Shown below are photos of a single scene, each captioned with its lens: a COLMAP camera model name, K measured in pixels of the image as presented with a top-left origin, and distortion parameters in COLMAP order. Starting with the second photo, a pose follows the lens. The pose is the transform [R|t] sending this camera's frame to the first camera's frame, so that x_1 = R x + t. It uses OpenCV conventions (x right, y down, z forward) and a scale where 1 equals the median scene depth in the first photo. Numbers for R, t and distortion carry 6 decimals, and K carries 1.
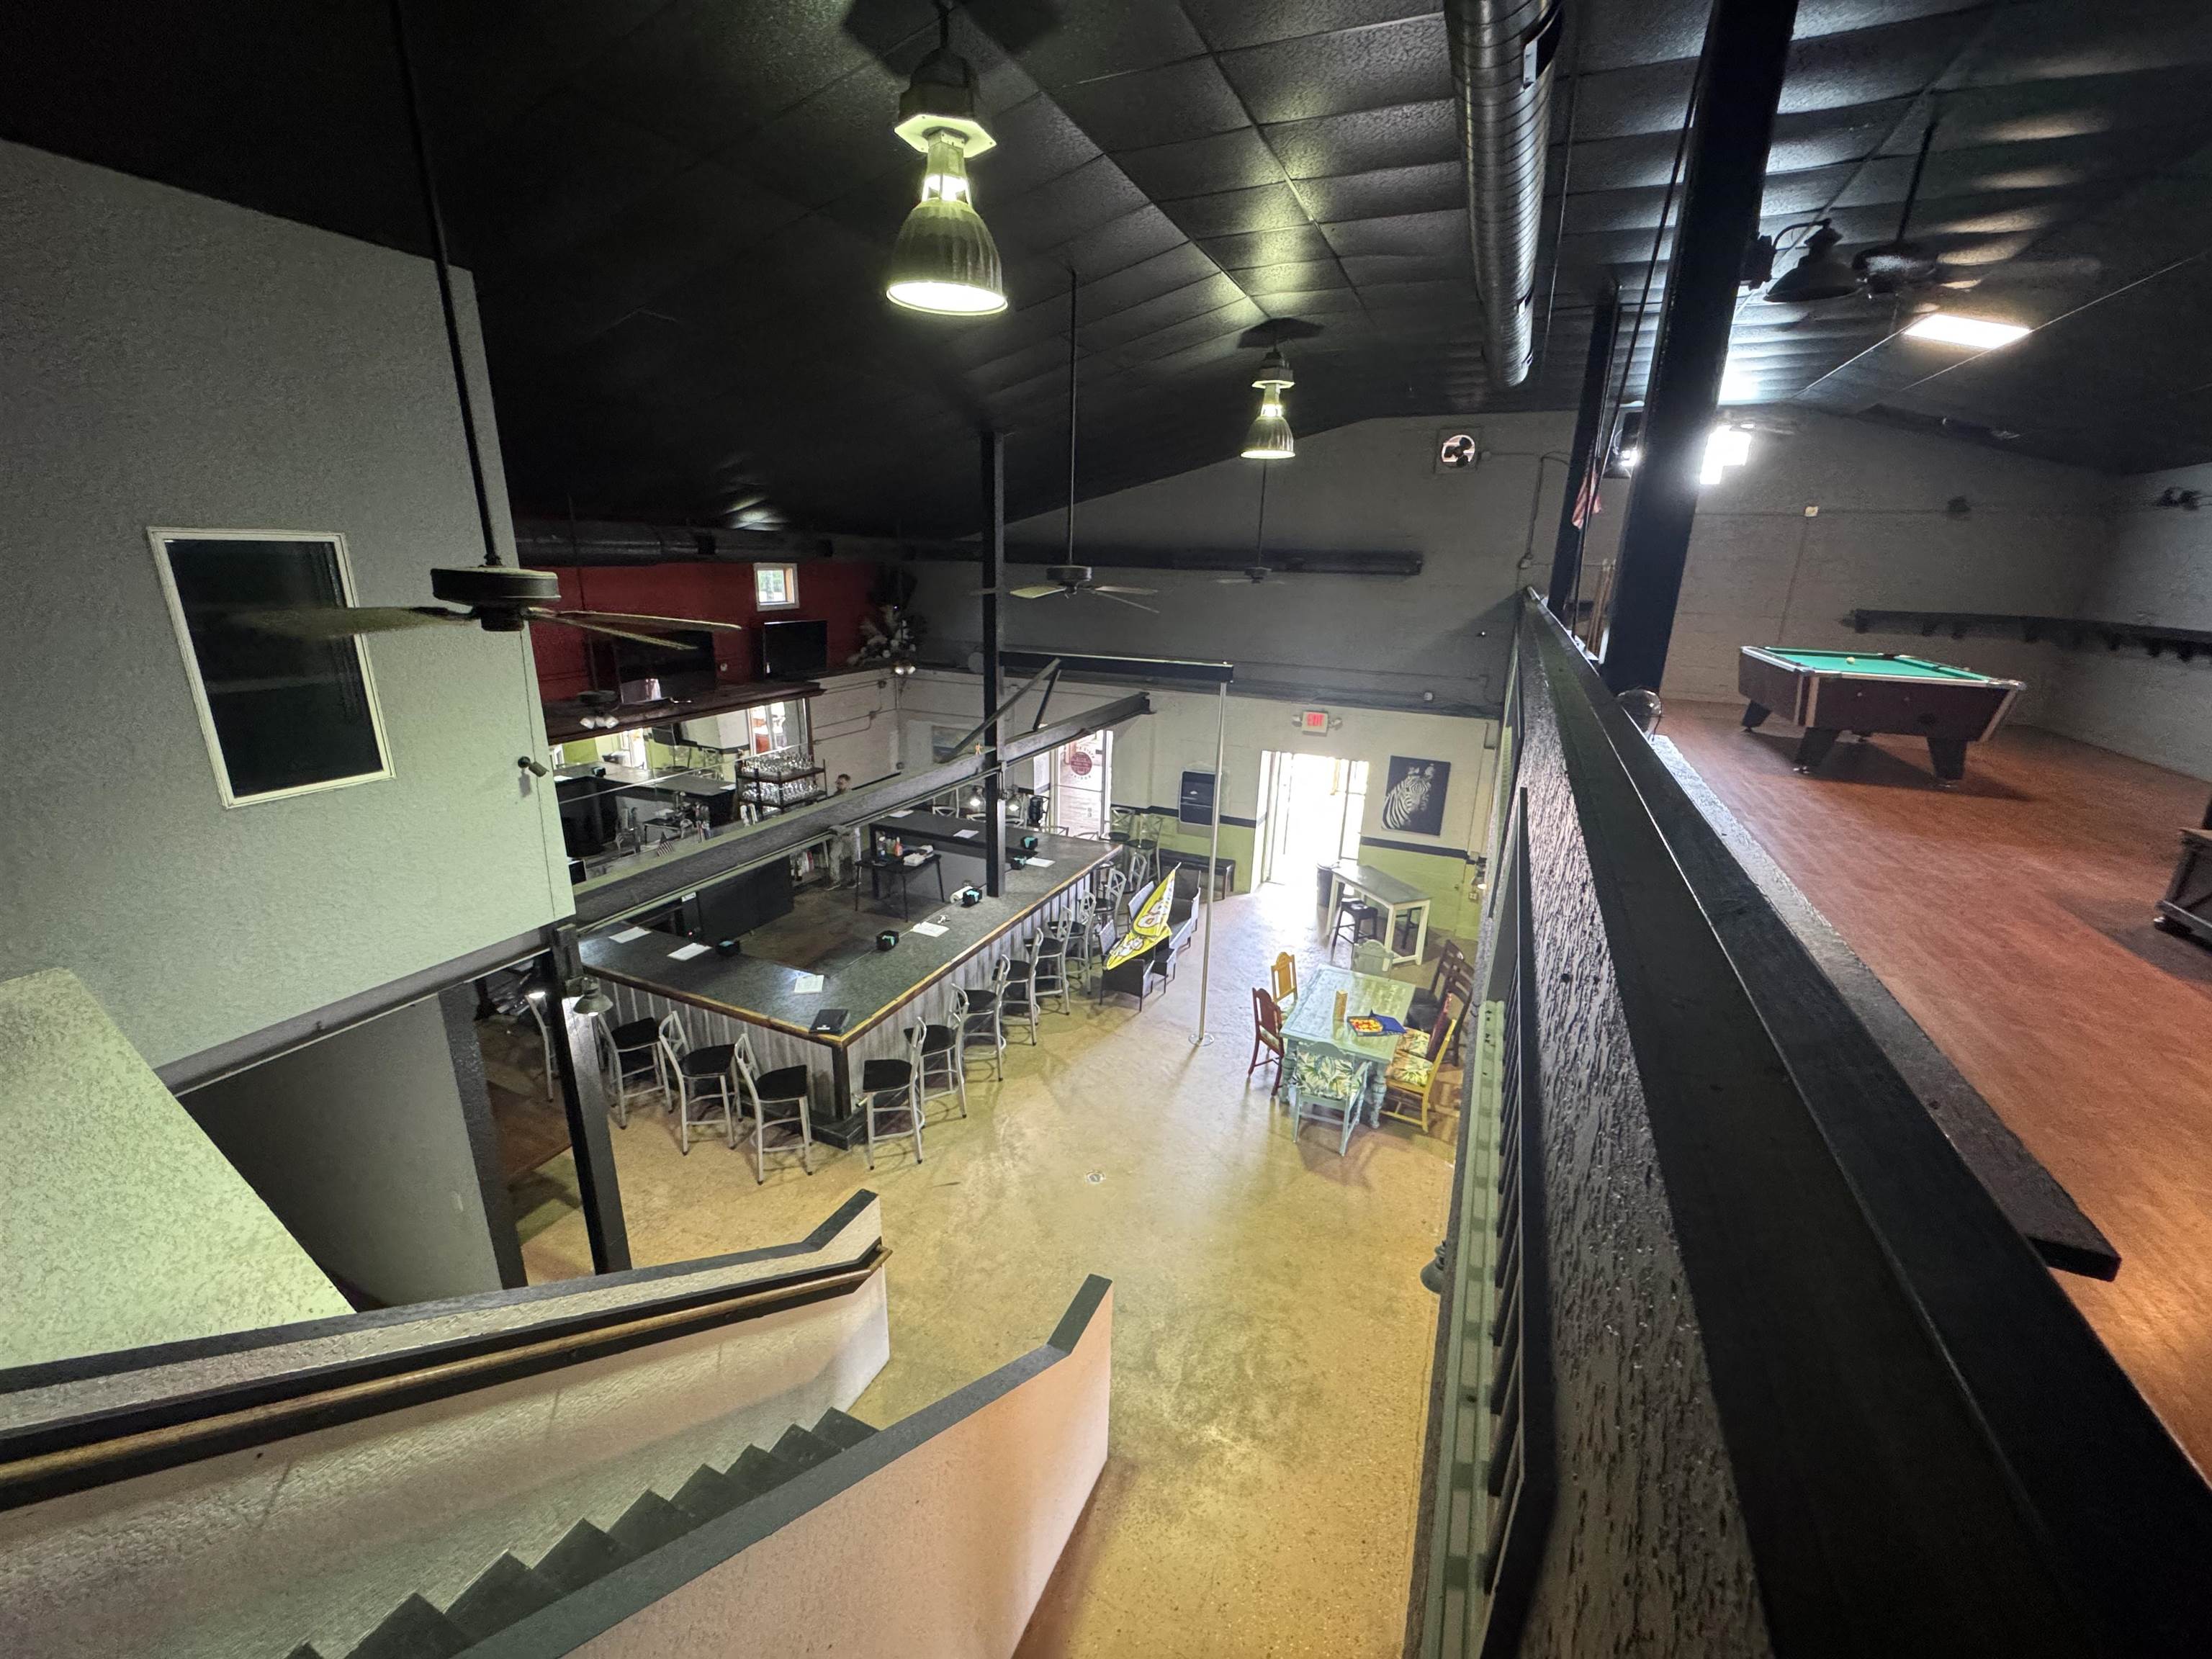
lens RADIAL K [[881.2, 0, 1106.0], [0, 881.2, 829.5], [0, 0, 1]] dist [-0.001867, -0.000263]
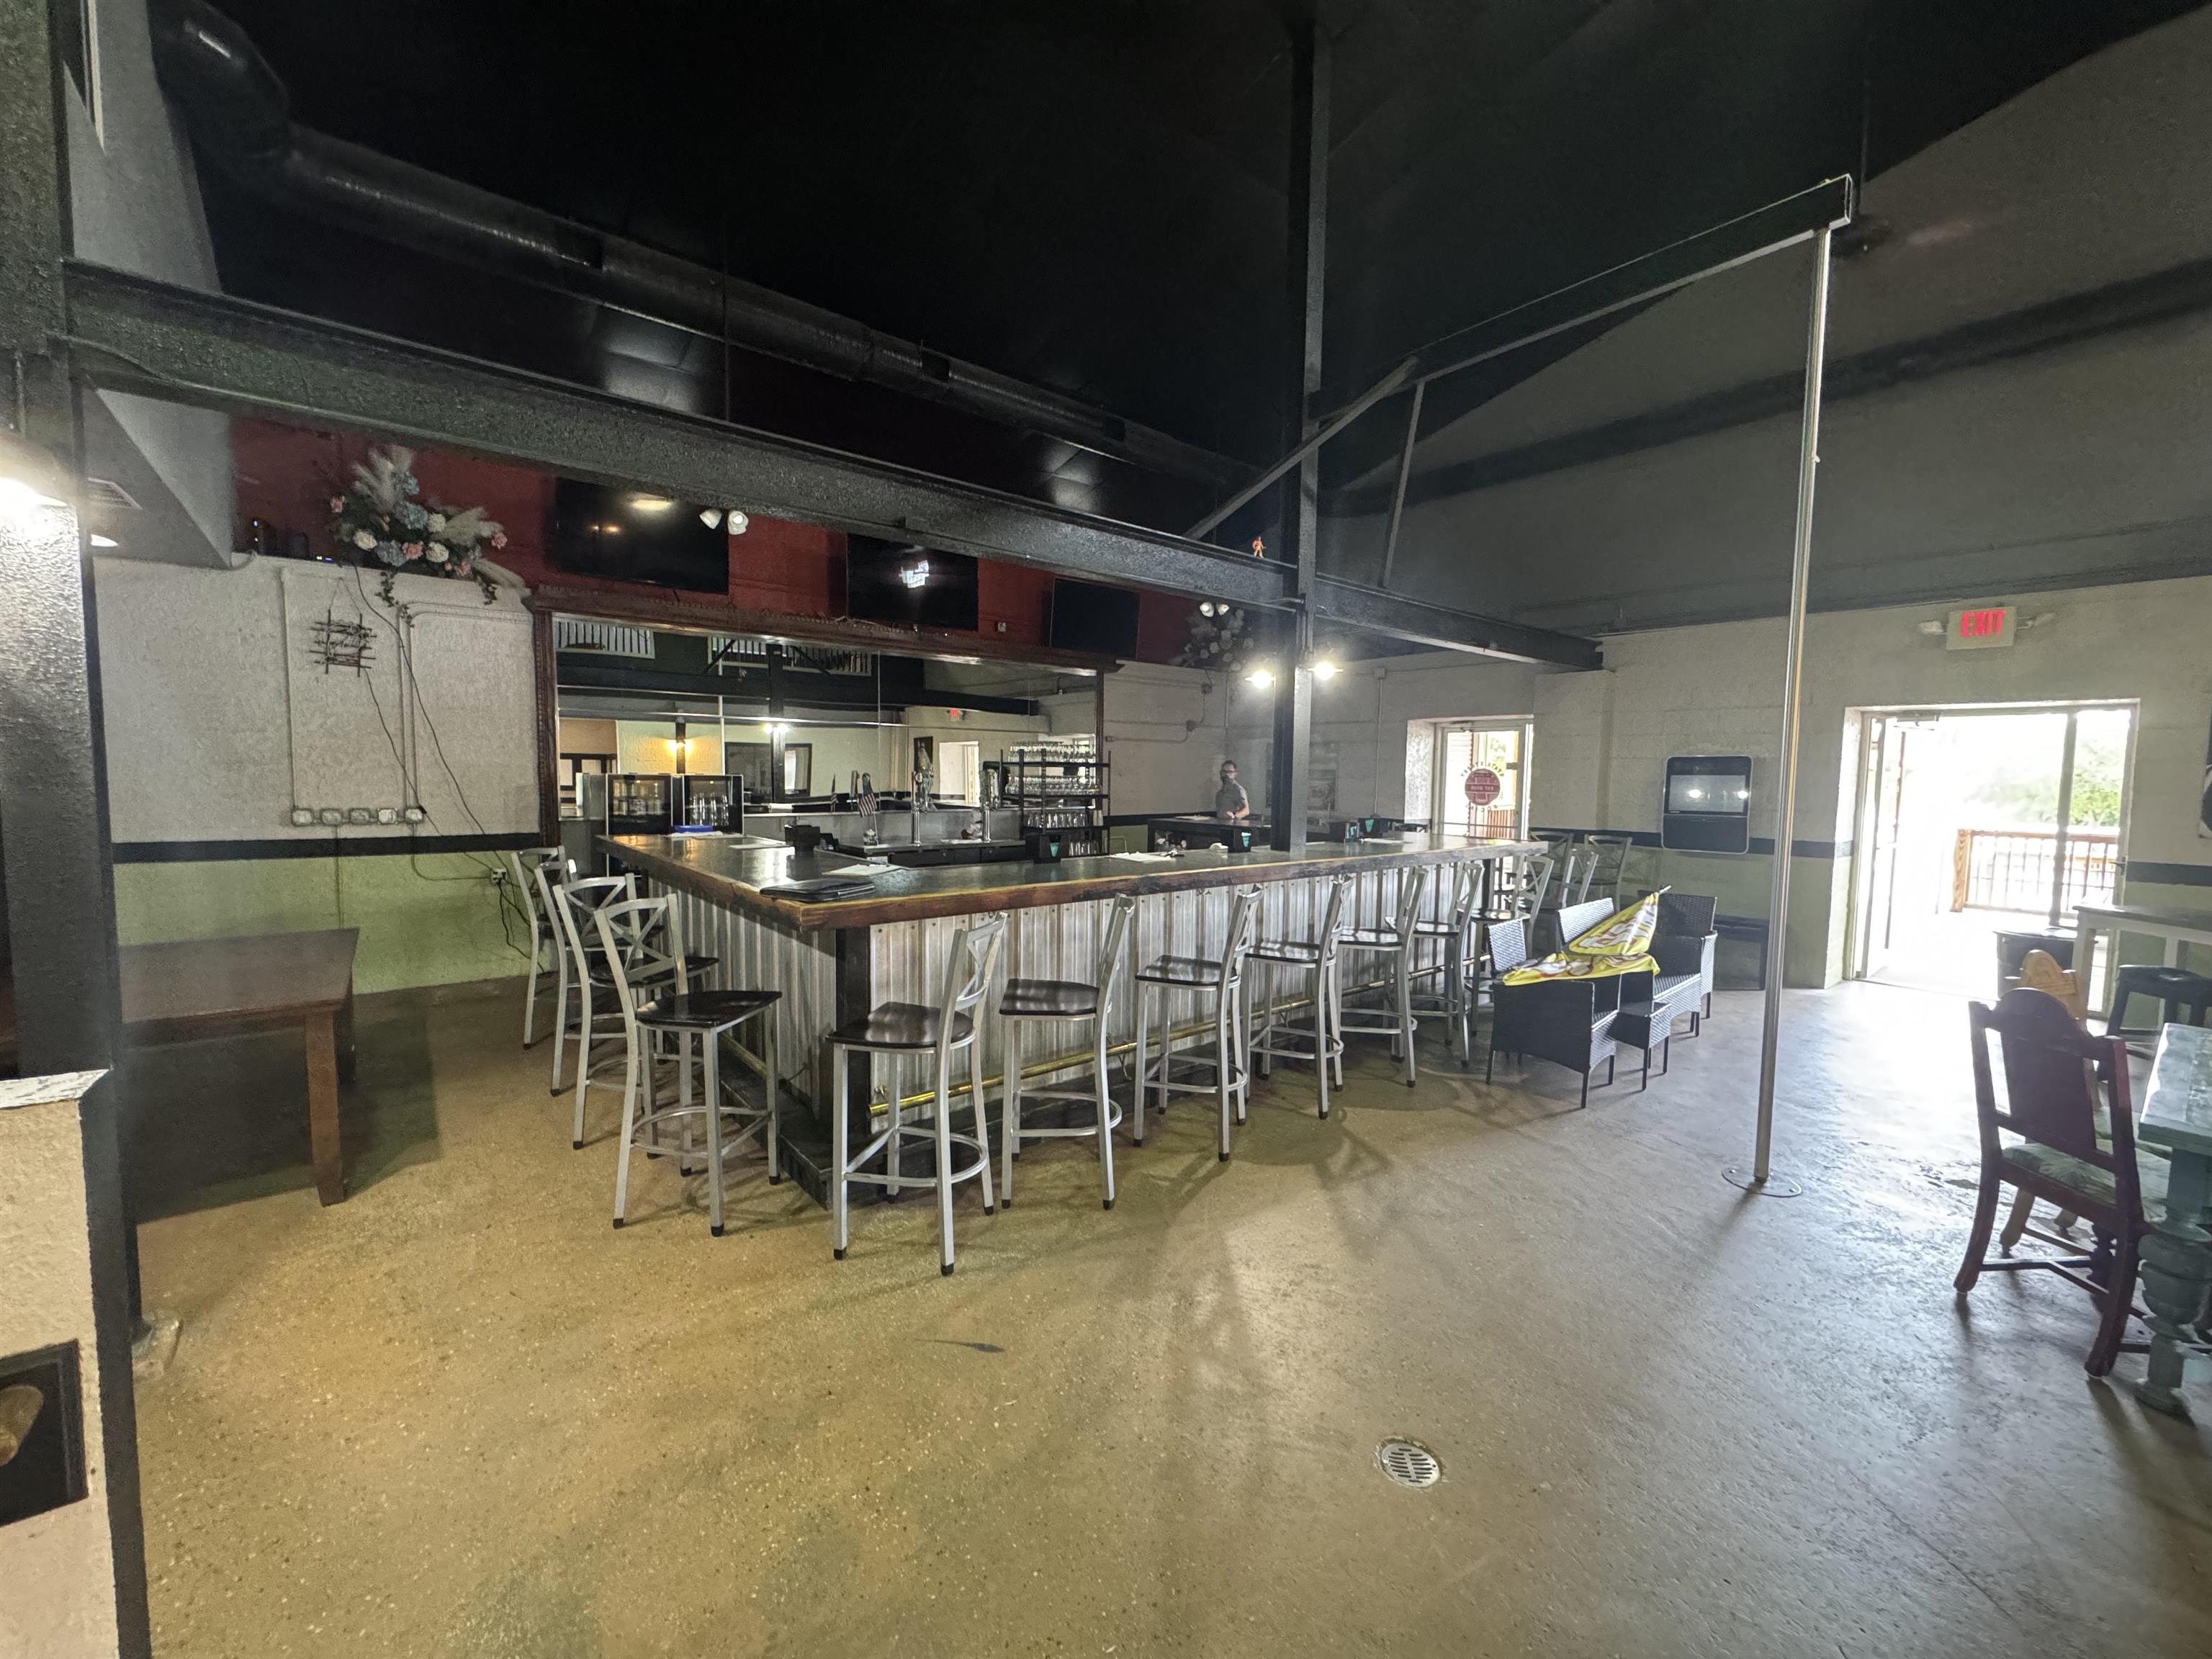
lens RADIAL K [[881.2, 0, 1106.0], [0, 881.2, 829.5], [0, 0, 1]] dist [-0.001867, -0.000263]
pose [[0.897529, 0.019976, -0.440504, 0.015638], [-0.123263, 0.970516, -0.207137, 0.193175], [0.423378, 0.240209, 0.873528, 0.478565]]
